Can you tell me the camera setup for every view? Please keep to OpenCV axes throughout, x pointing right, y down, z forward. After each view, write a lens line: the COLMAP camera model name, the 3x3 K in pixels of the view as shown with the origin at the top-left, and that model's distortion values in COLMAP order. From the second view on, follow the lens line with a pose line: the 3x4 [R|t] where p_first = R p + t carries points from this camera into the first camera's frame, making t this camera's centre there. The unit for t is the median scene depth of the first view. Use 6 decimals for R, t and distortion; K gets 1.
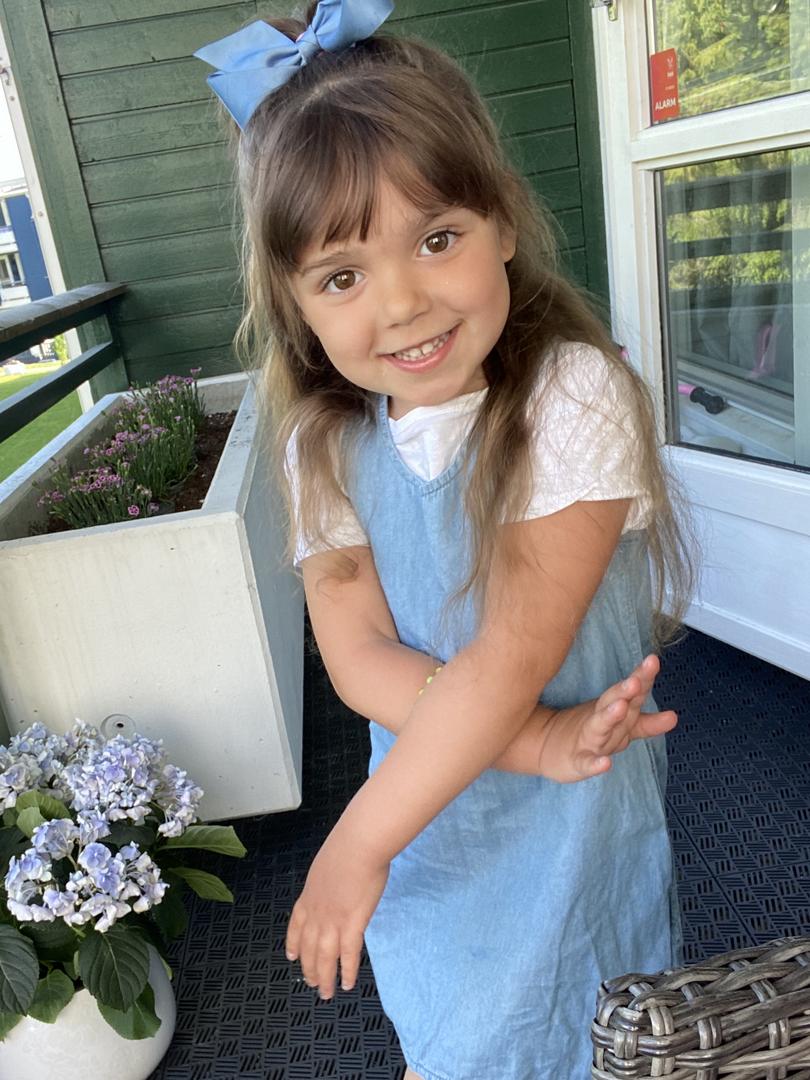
lens RADIAL K [[1072.4, 0, 357.5], [0, 1072.4, 594.5], [0, 0, 1]] dist [0.078884, -0.095969]
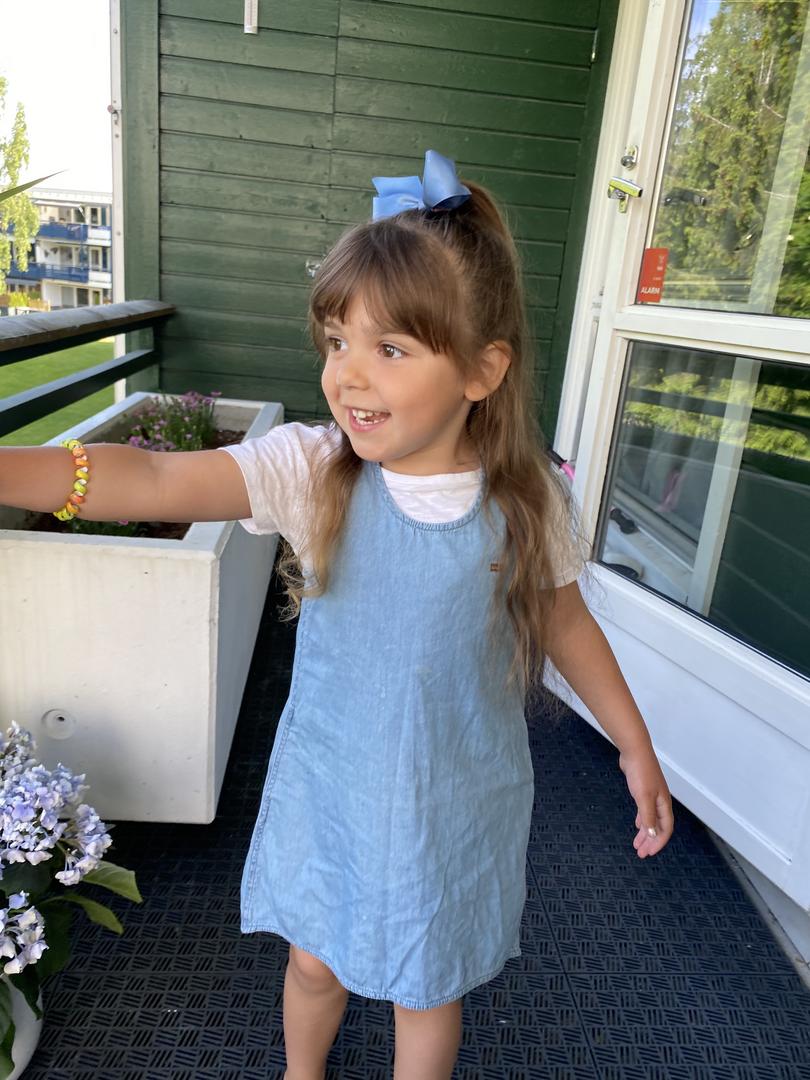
lens RADIAL K [[818.3, 0, 405.0], [0, 818.3, 540.0], [0, 0, 1]] dist [0.005802, 0.004960]
pose [[0.969882, 0.219258, 0.106091, -0.014006], [-0.214816, 0.975282, -0.051763, -0.075370], [-0.114818, 0.027414, 0.993008, 0.138133]]
